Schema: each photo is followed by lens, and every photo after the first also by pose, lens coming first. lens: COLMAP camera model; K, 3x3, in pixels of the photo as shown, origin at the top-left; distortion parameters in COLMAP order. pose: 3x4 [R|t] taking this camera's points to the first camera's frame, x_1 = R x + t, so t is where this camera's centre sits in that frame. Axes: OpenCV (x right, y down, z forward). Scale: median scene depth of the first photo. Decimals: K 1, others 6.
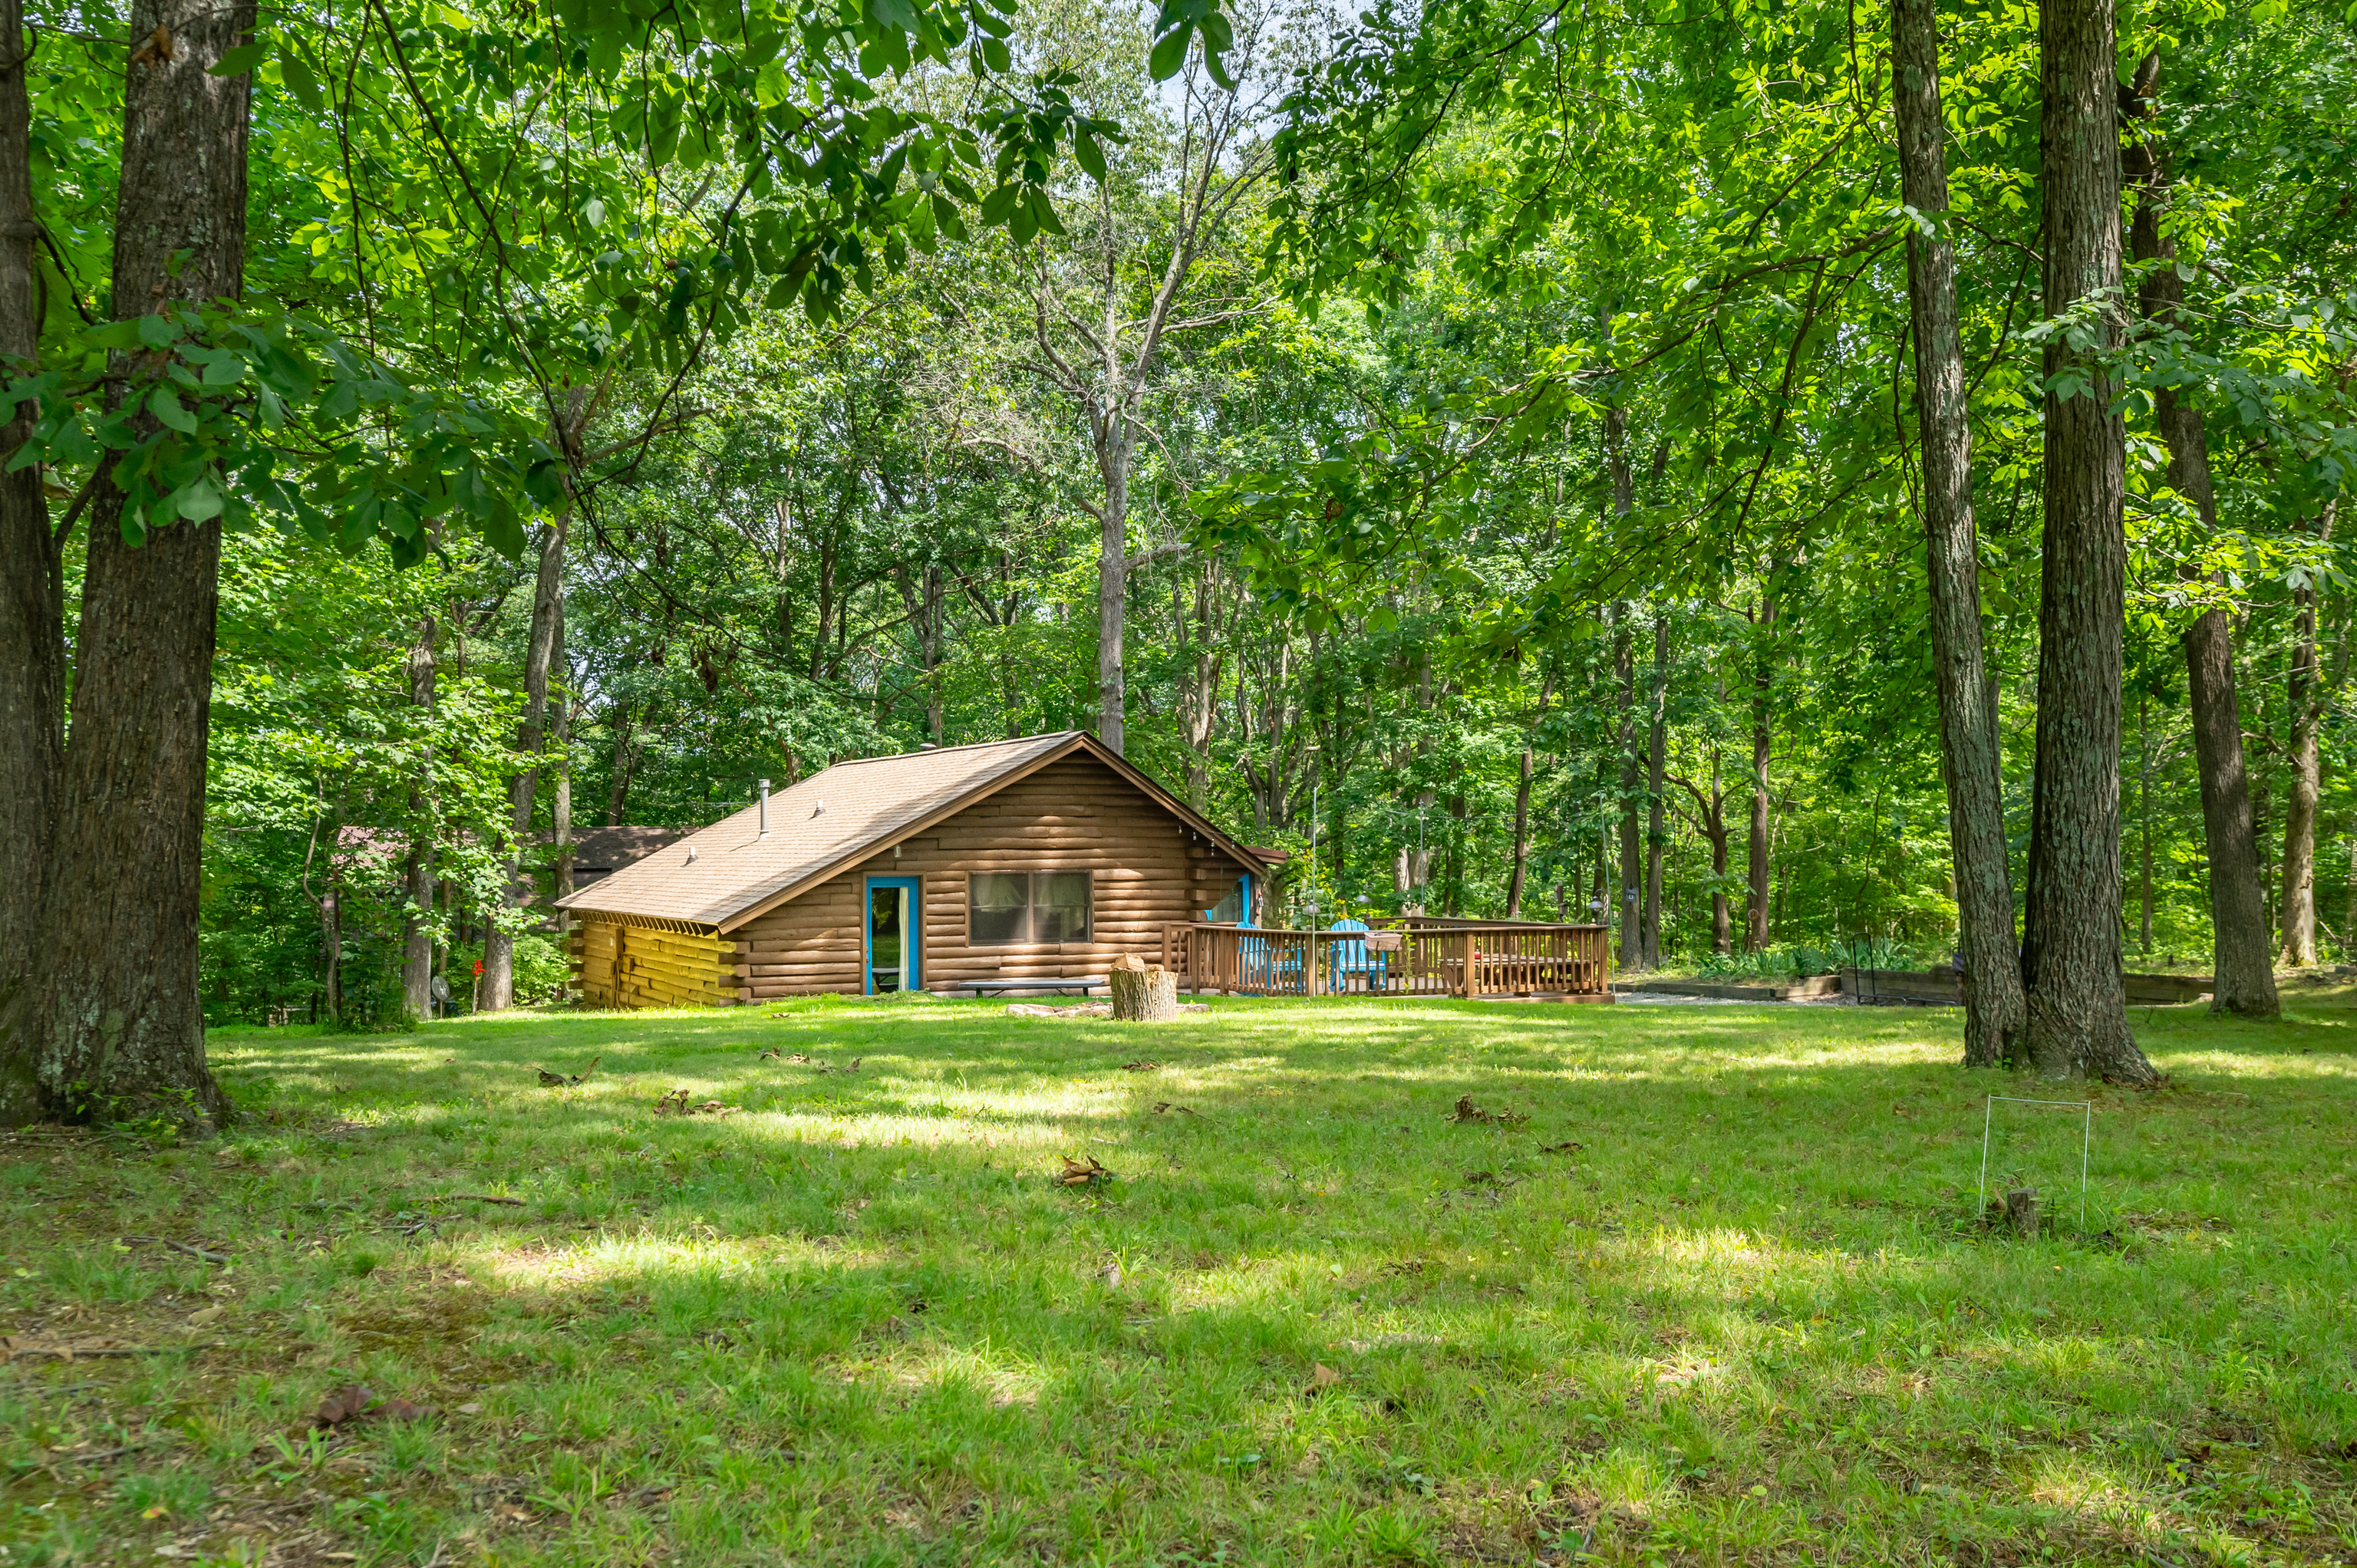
lens RADIAL K [[2075.2, 0, 1178.5], [0, 2075.2, 784.0], [0, 0, 1]] dist [0.003086, -0.000341]
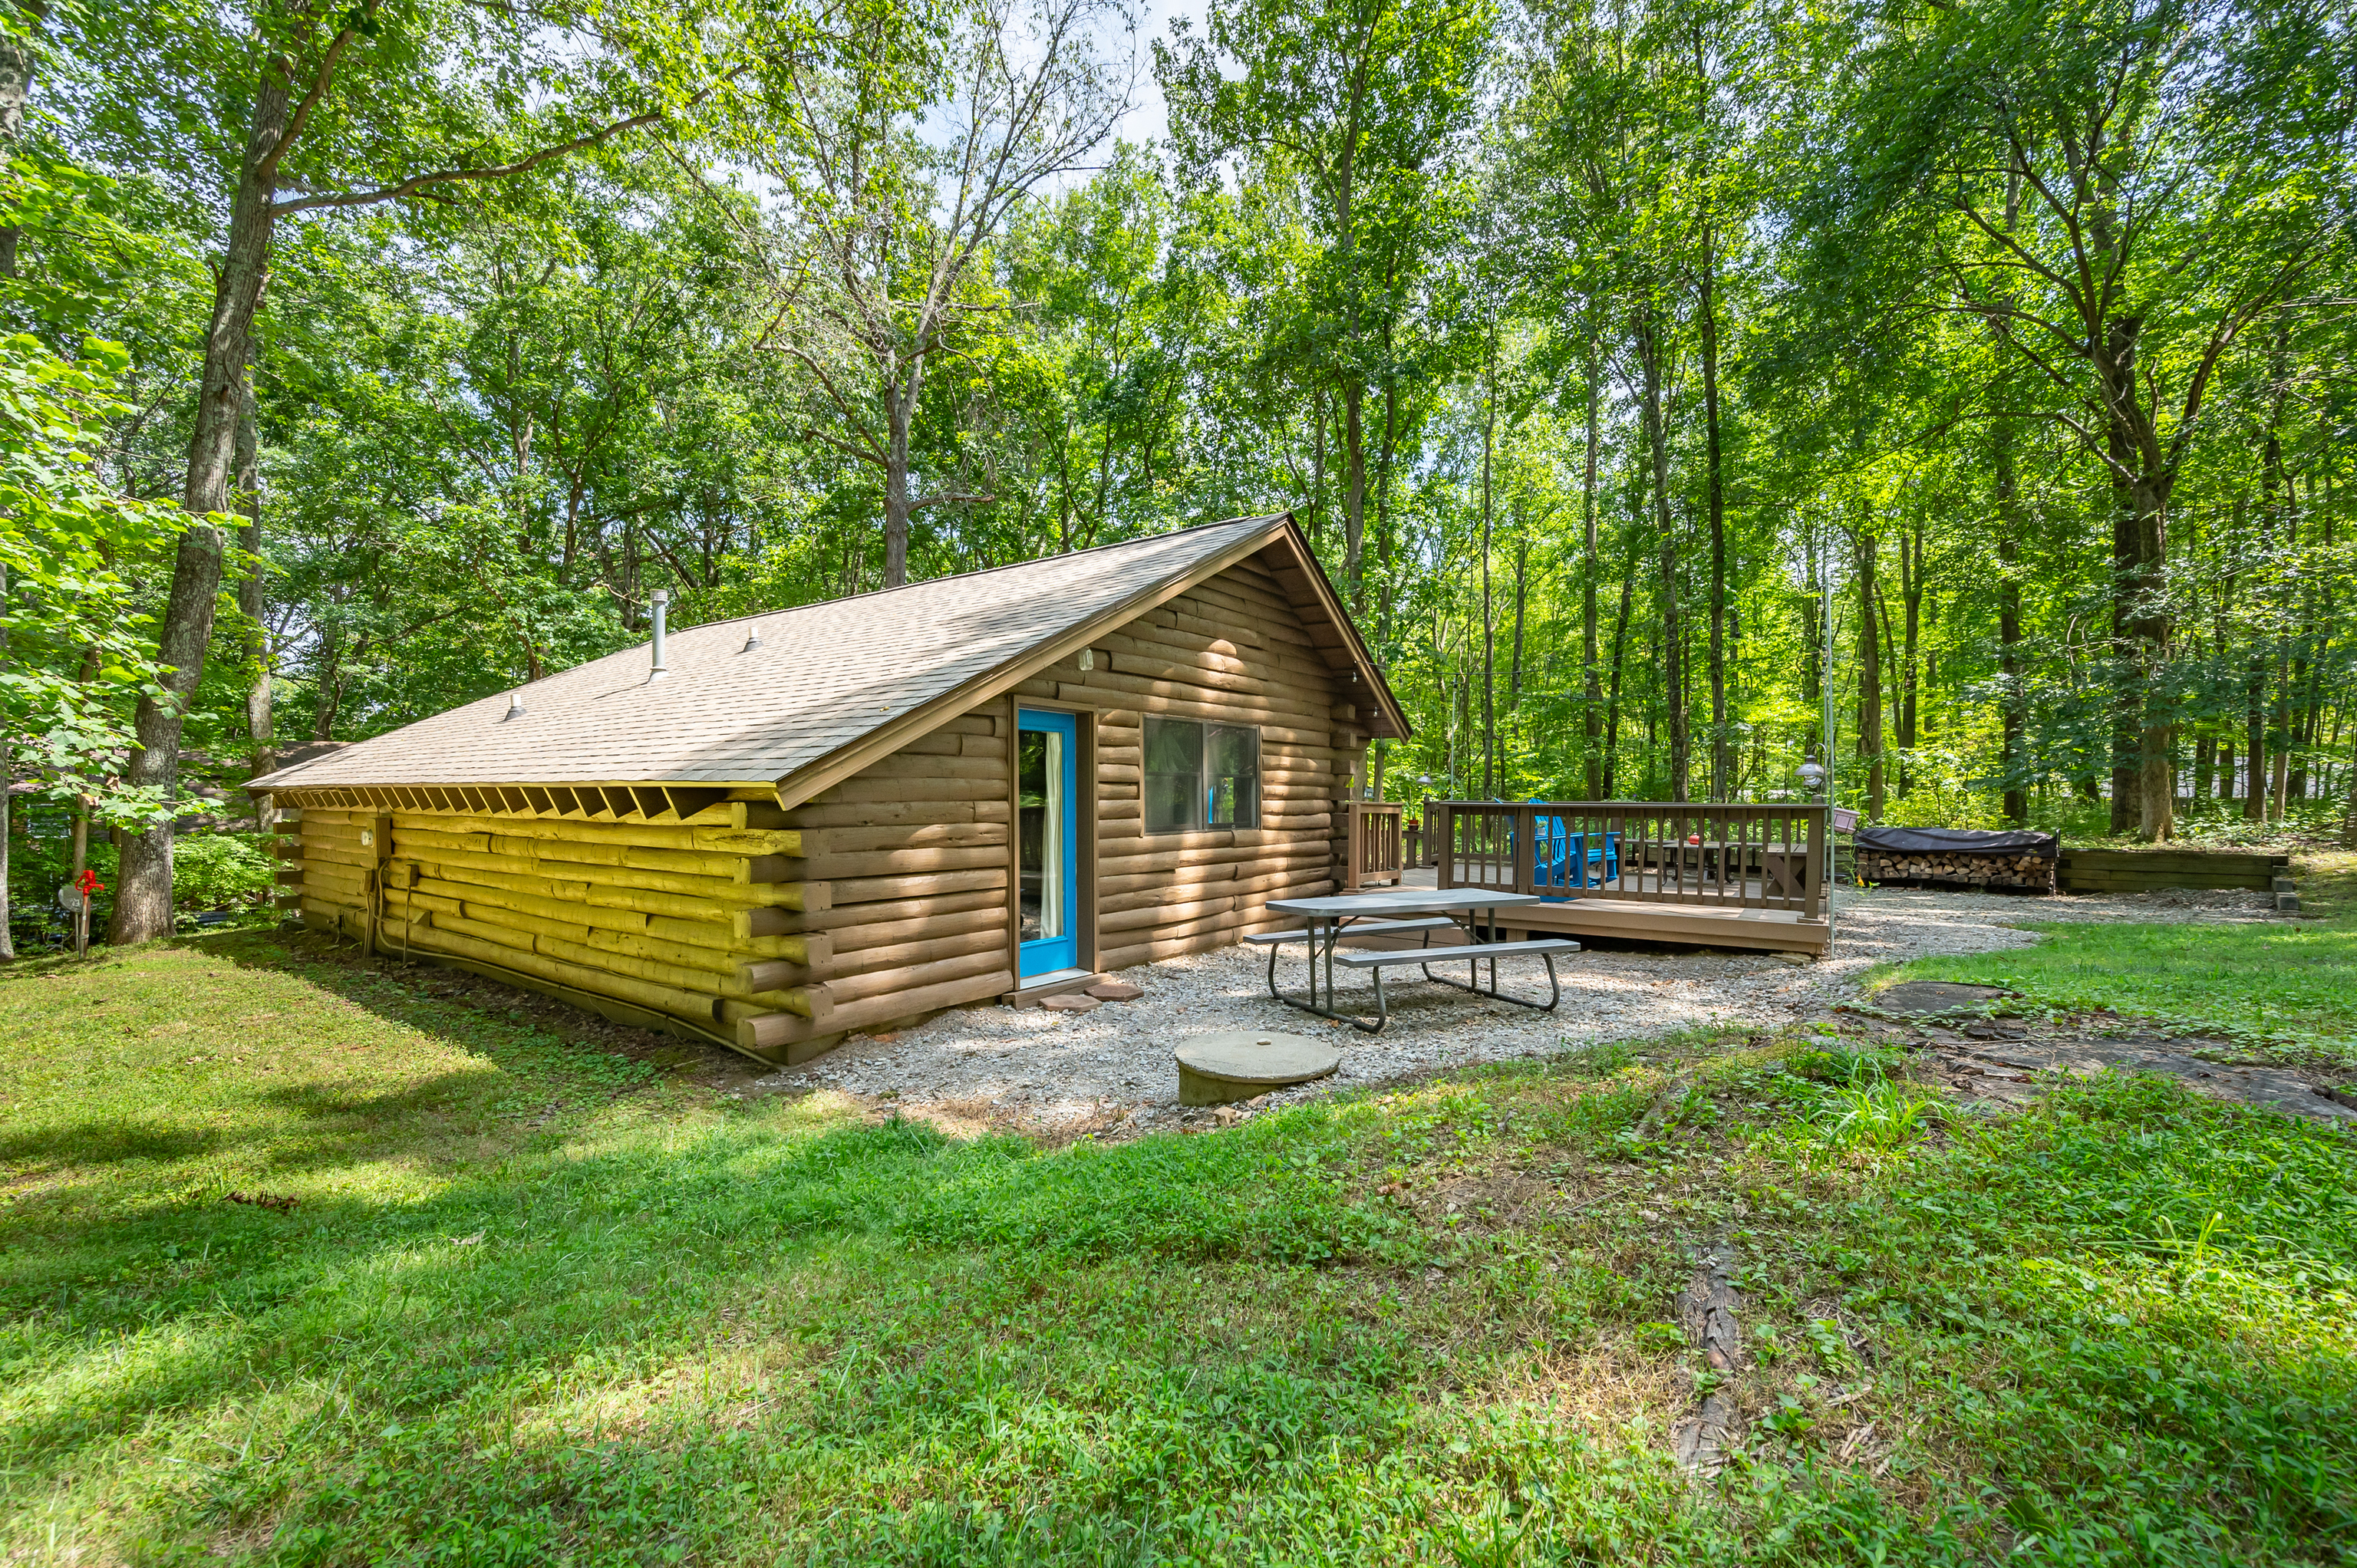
lens RADIAL K [[963.6, 0, 1188.7], [0, 963.6, 799.3], [0, 0, 1]] dist [-0.000195, 0.009327]
pose [[0.891944, 0.005315, 0.452114, -0.211482], [-0.022789, 0.999188, 0.033212, 0.056425], [-0.451571, -0.039926, 0.891341, 0.723839]]
